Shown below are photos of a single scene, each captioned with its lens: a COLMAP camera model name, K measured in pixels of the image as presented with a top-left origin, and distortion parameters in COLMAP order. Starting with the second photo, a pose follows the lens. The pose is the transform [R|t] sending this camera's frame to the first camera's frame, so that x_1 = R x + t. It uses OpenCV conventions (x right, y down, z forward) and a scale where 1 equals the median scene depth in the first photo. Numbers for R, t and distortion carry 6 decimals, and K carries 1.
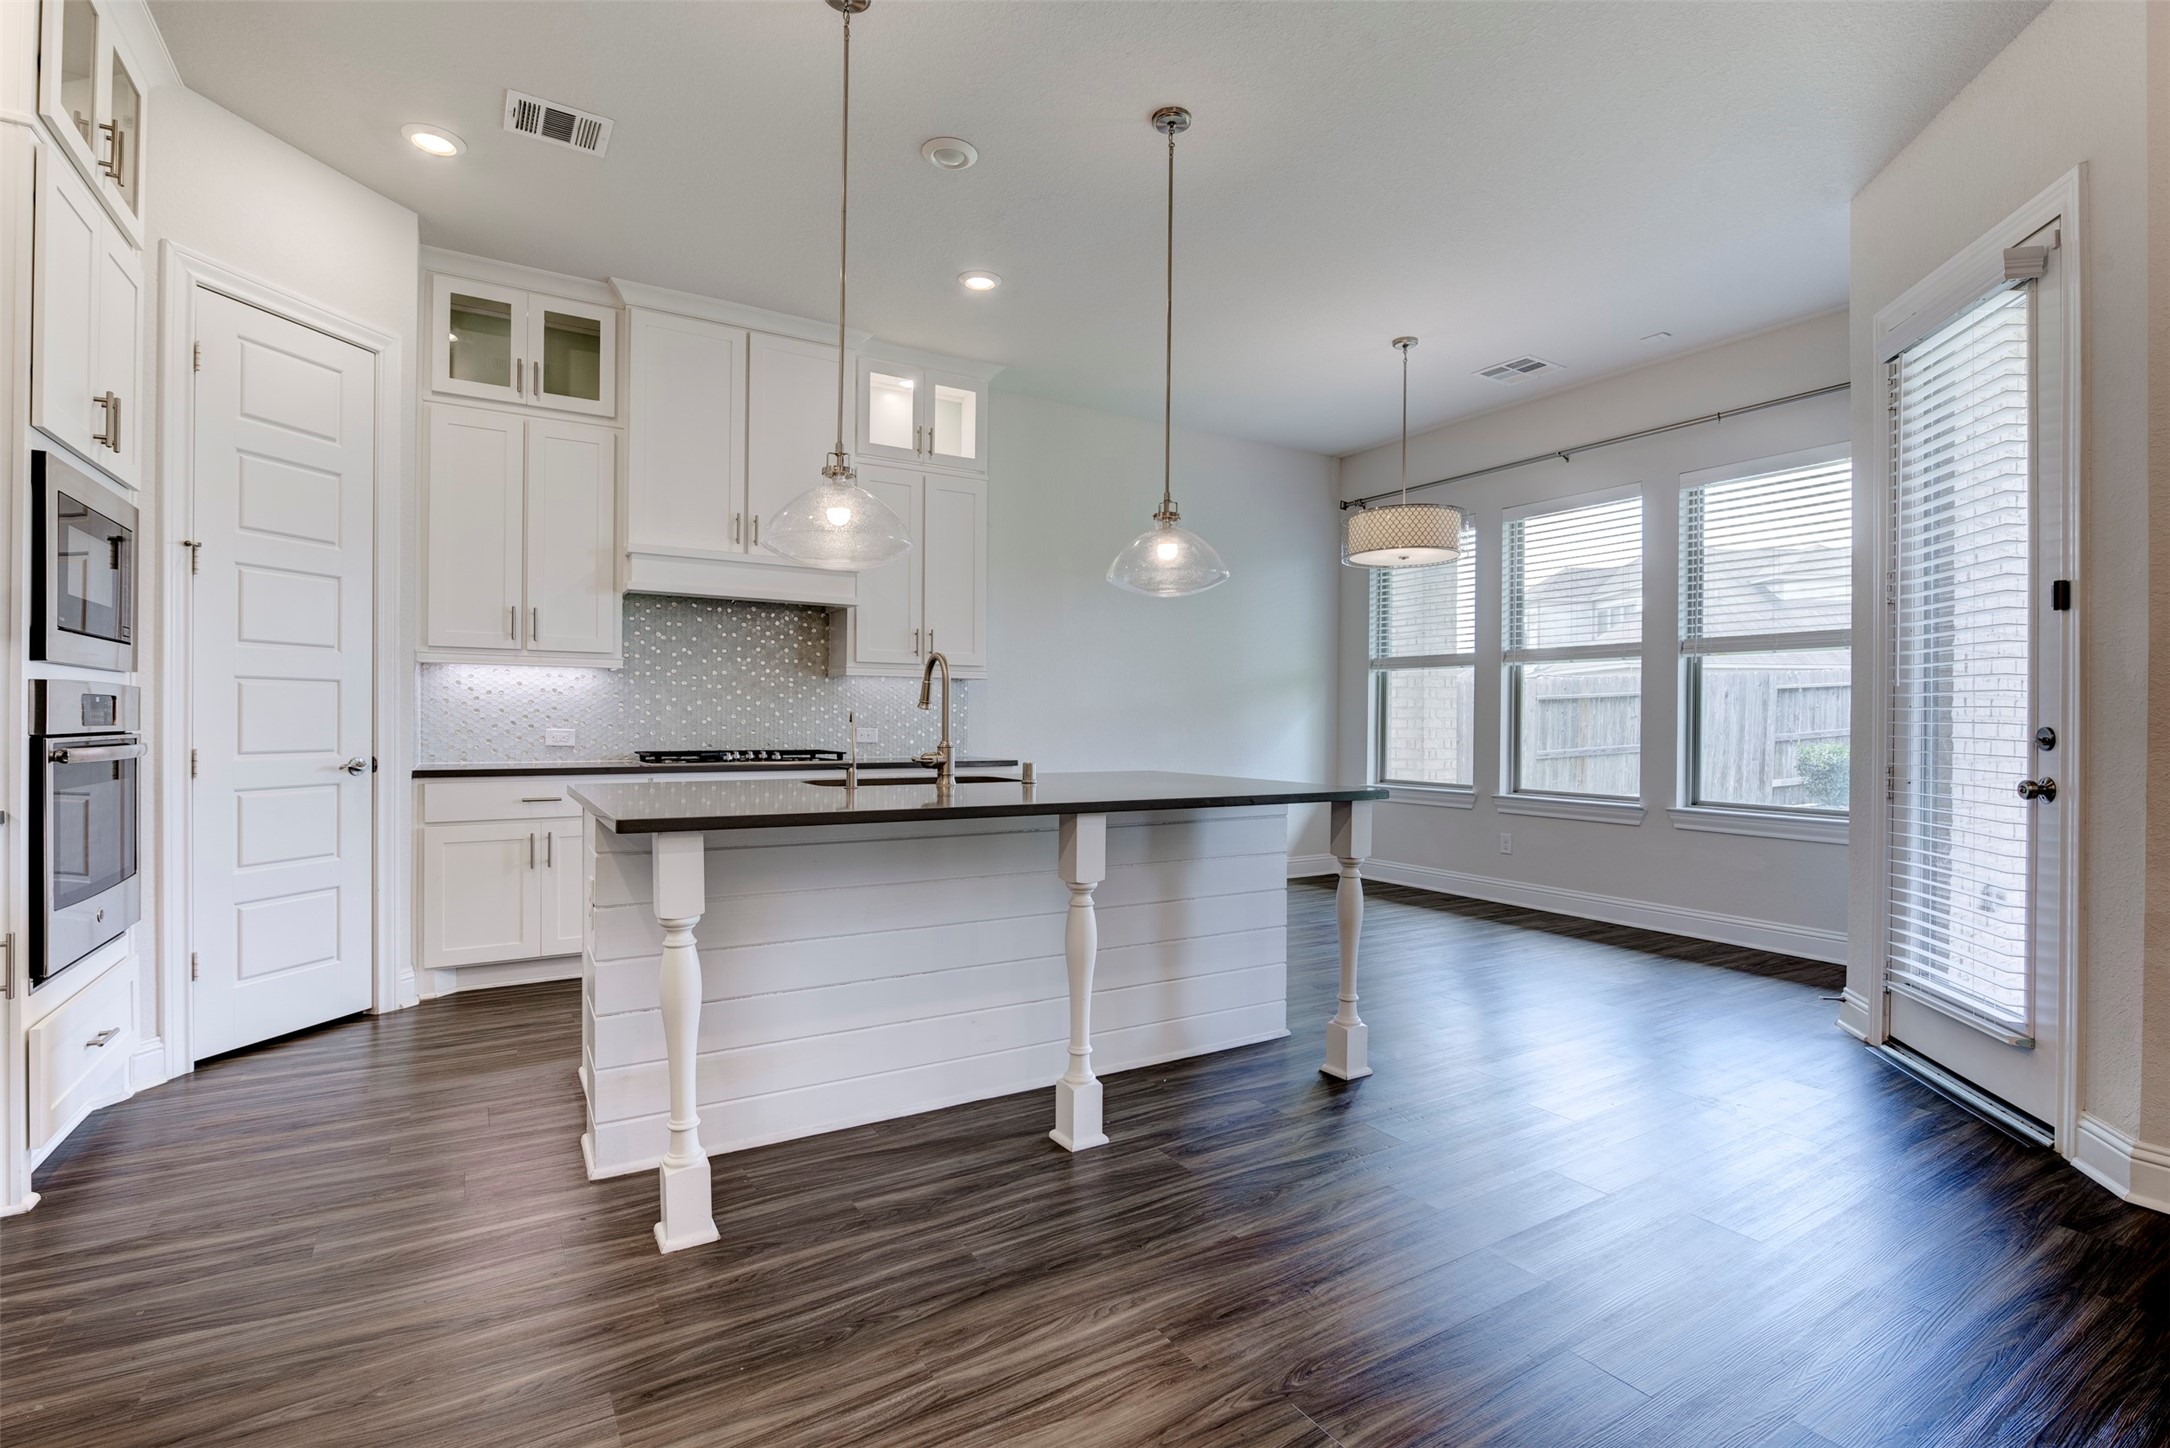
lens RADIAL K [[1005.6, 0, 1093.0], [0, 1005.6, 720.8], [0, 0, 1]] dist [-0.017067, -0.000309]
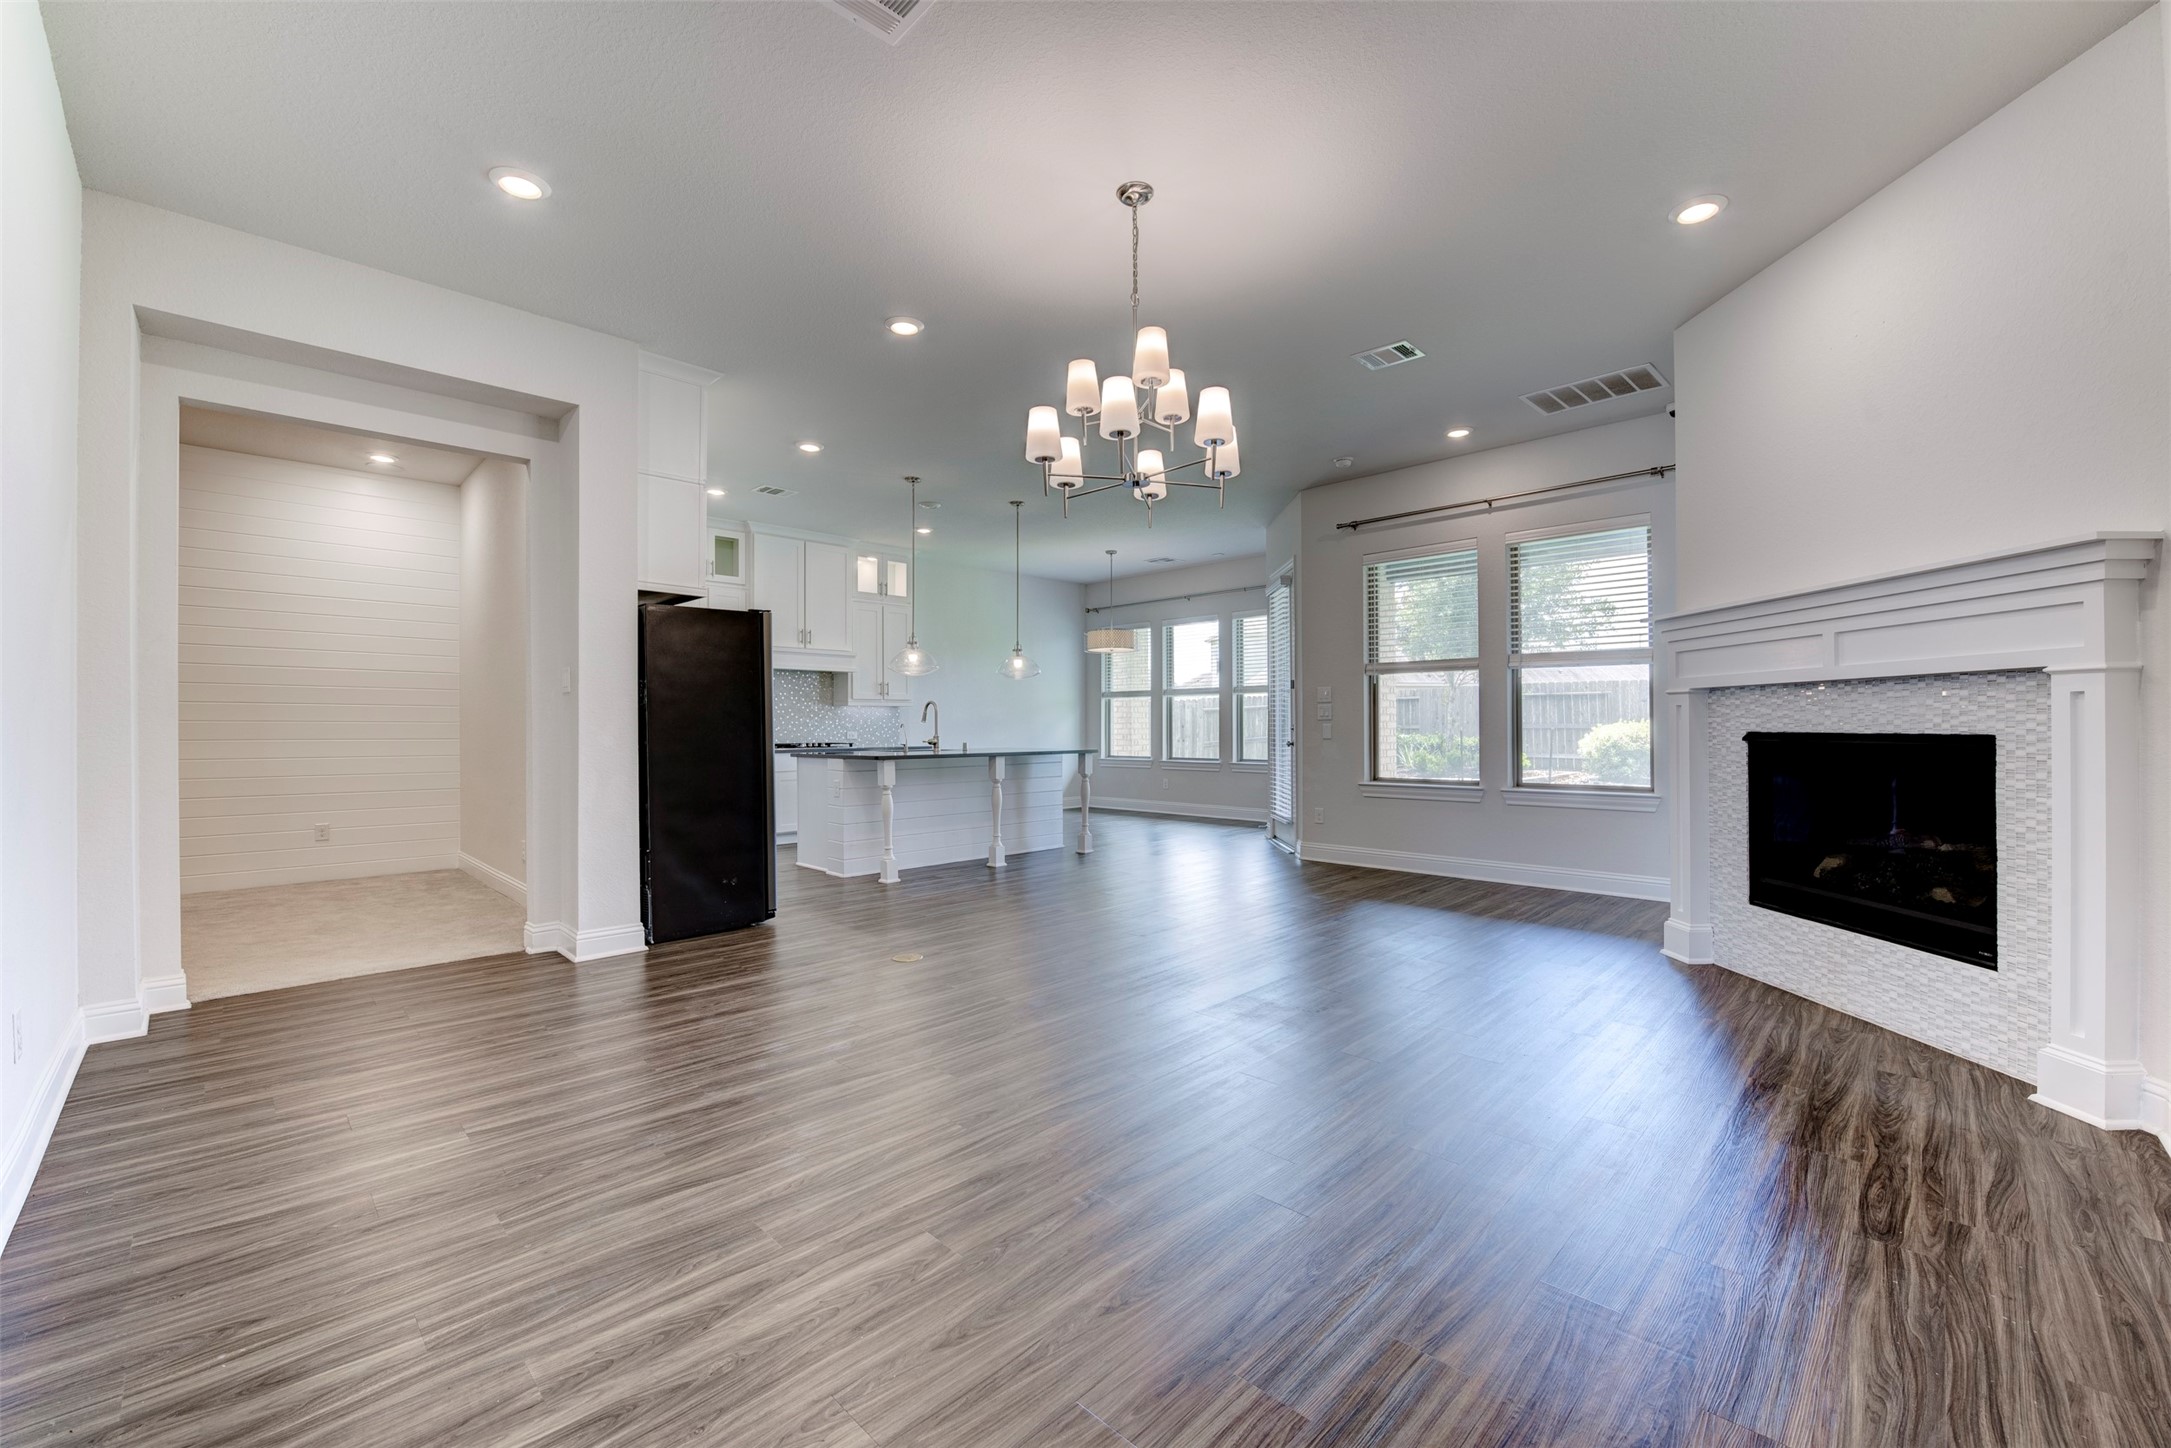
lens RADIAL K [[880.4, 0, 1090.1], [0, 880.4, 727.8], [0, 0, 1]] dist [-0.021169, 0.000613]
pose [[0.973180, -0.013079, 0.229672, -0.179705], [0.012894, 0.999914, 0.002309, 0.001793], [-0.229683, 0.000715, 0.973265, -0.852650]]
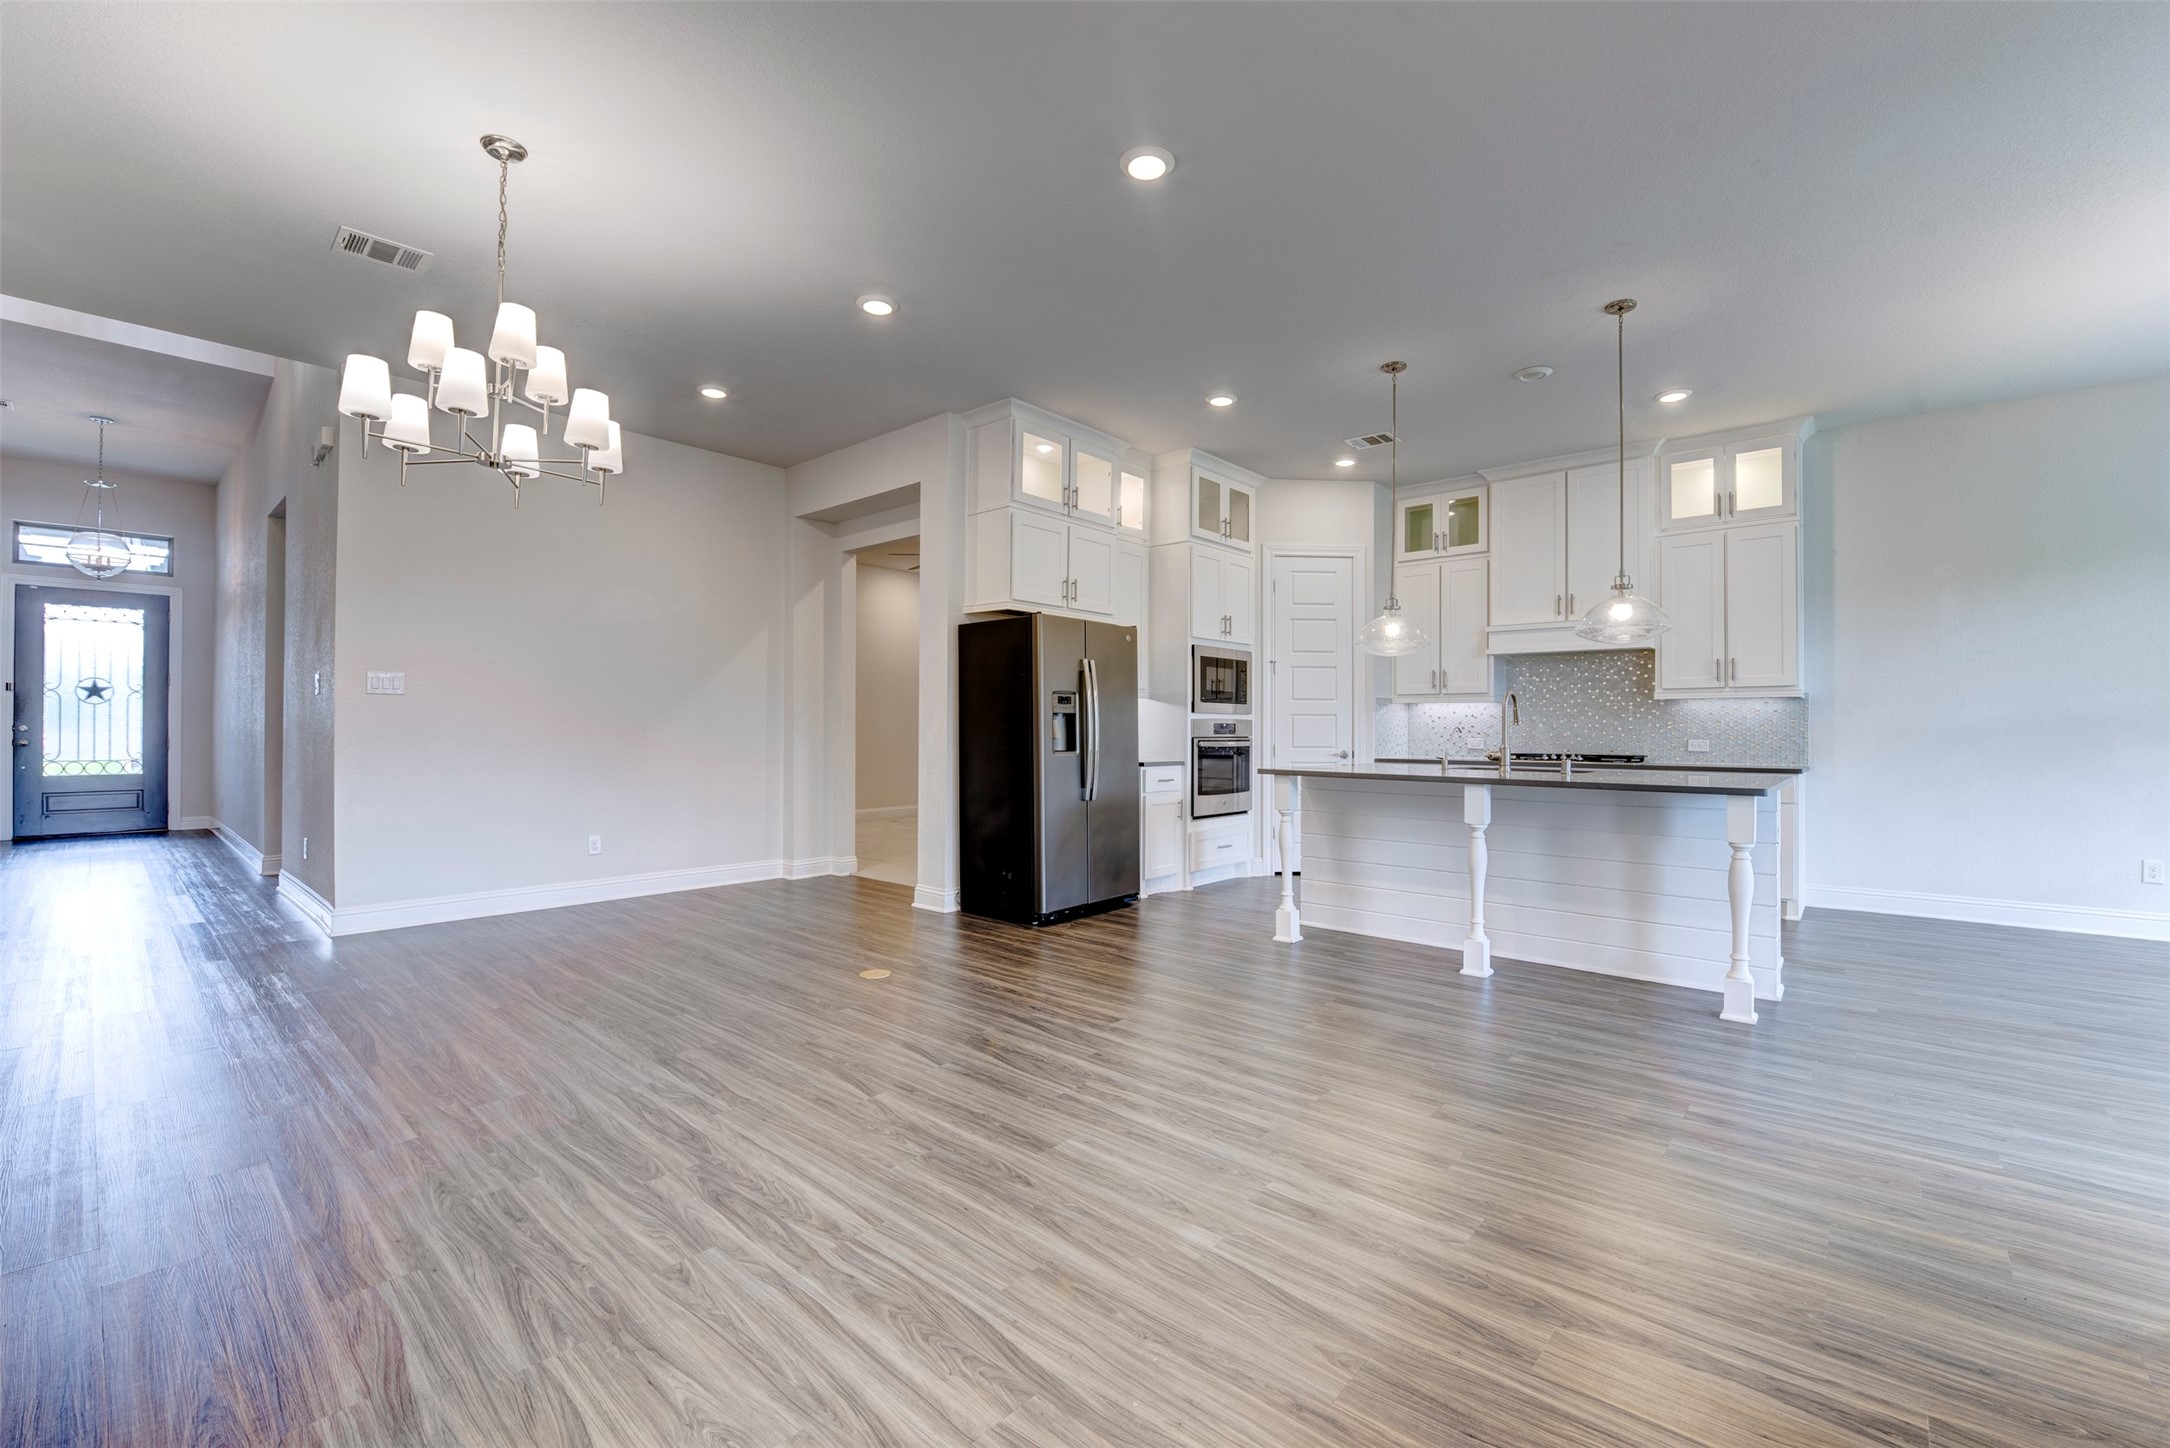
lens RADIAL K [[880.0, 0, 1092.3], [0, 880.0, 723.7], [0, 0, 1]] dist [-0.021169, 0.000613]
pose [[0.289875, -0.011468, -0.956996, 0.643113], [-0.003595, 0.999908, -0.013071, 0.004417], [0.957058, 0.007230, 0.289807, -0.041722]]
